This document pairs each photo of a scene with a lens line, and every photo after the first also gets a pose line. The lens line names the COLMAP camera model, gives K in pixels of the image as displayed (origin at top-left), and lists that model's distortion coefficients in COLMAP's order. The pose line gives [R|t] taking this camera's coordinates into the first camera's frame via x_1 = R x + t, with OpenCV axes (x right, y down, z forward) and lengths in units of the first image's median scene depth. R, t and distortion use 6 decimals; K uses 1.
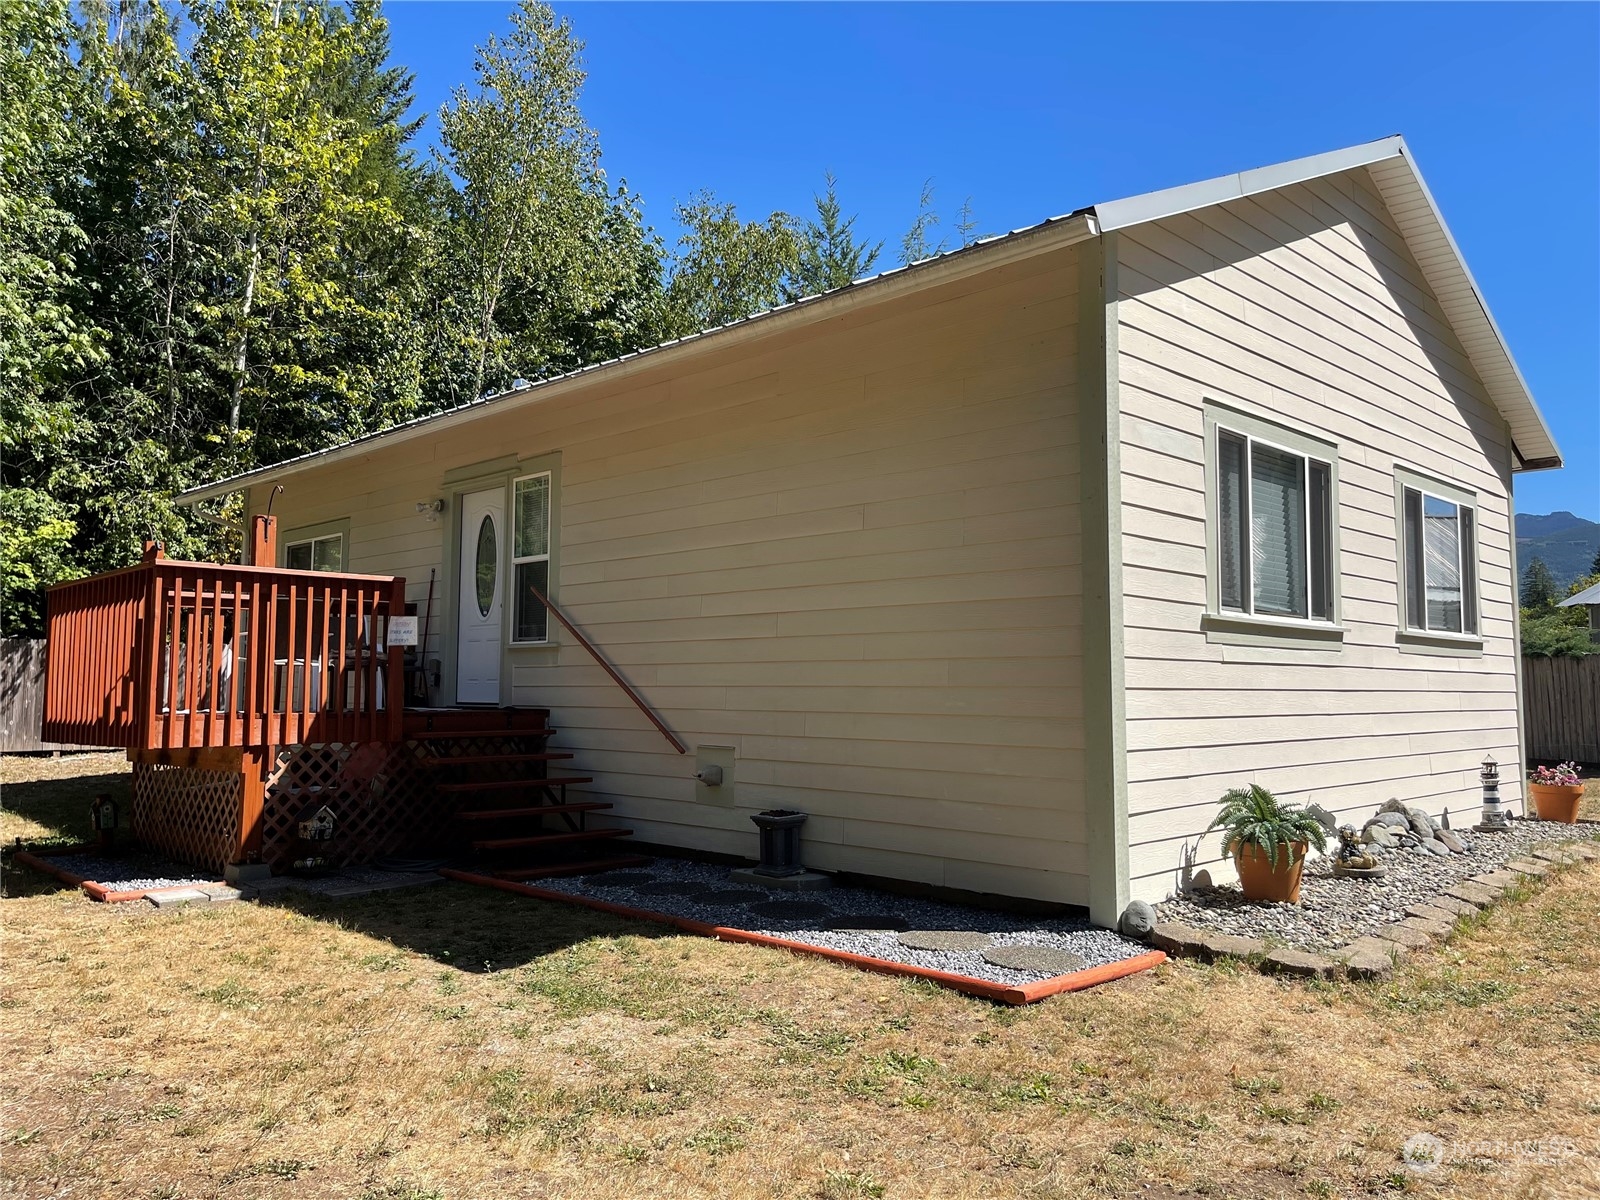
lens RADIAL K [[1221.6, 0, 800.0], [0, 1221.6, 600.0], [0, 0, 1]] dist [0.049700, -0.057178]
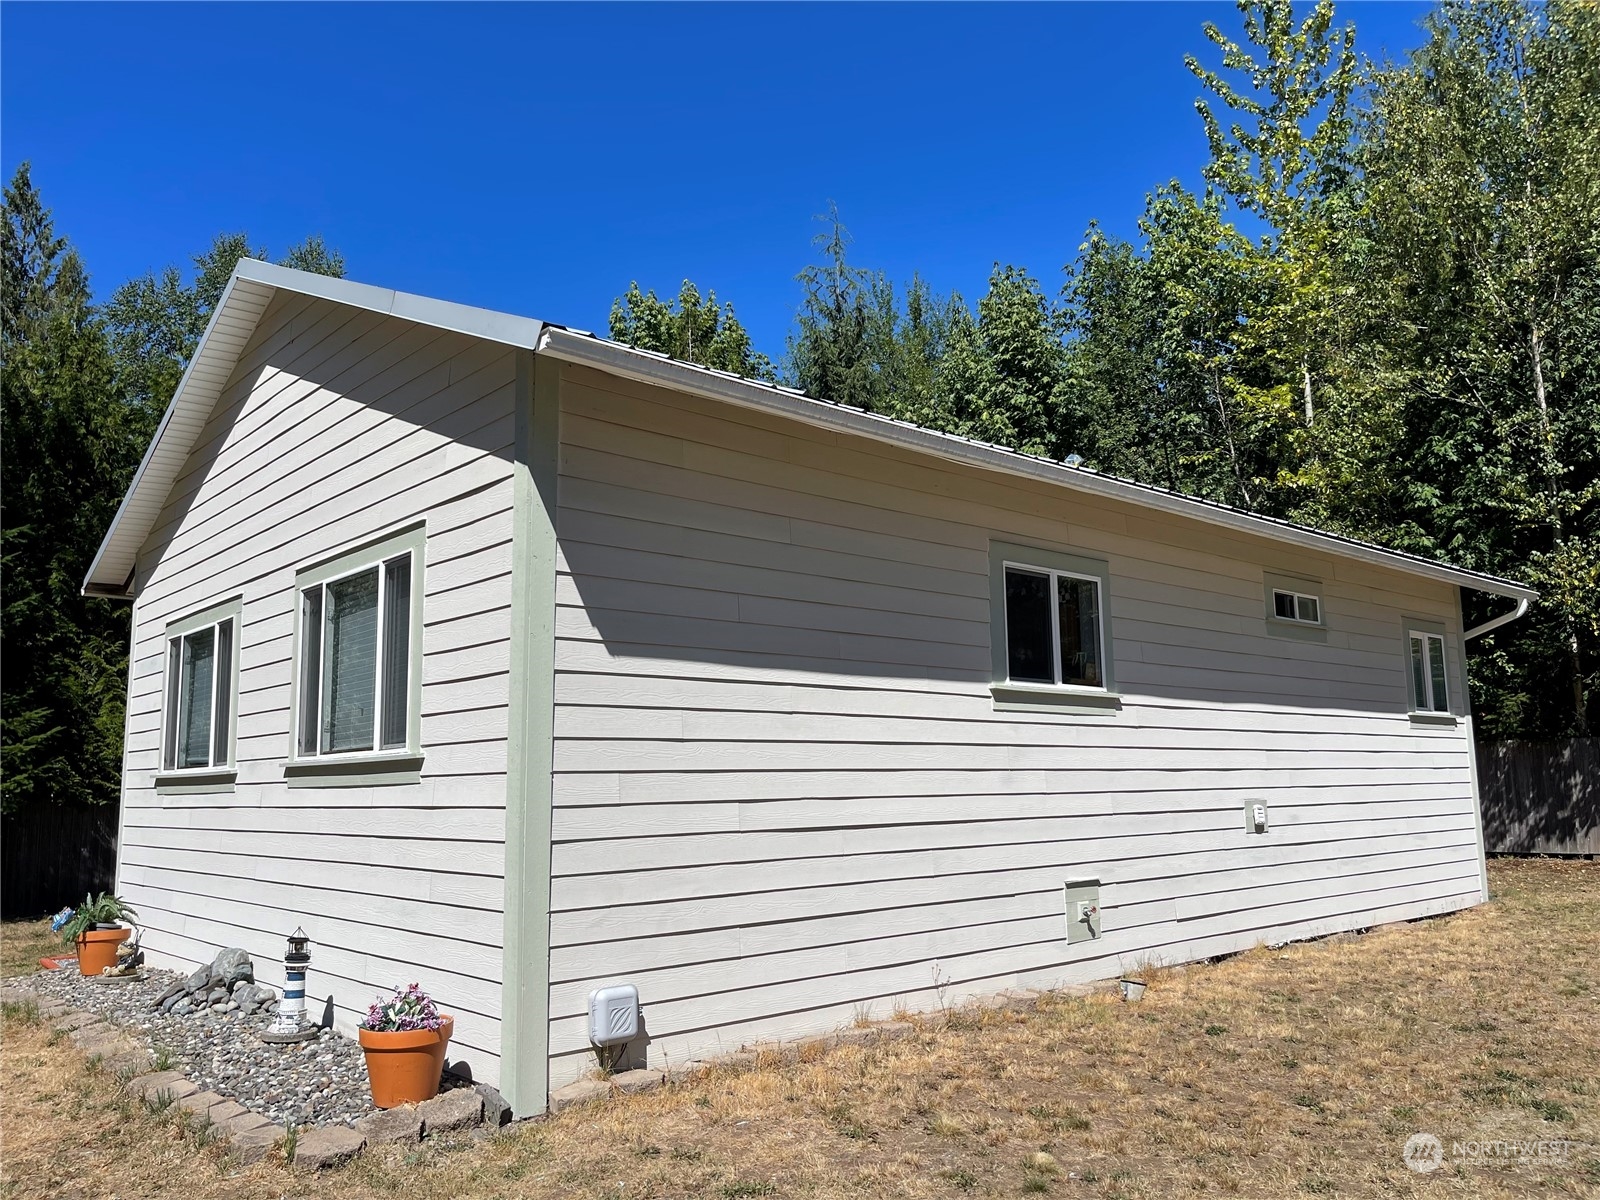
lens RADIAL K [[1221.6, 0, 800.0], [0, 1221.6, 600.0], [0, 0, 1]] dist [0.049700, -0.057178]
pose [[-0.068039, -0.151219, -0.986156, 1.389189], [0.090423, 0.983444, -0.157042, 0.084304], [0.993577, -0.099856, -0.053238, 1.474524]]
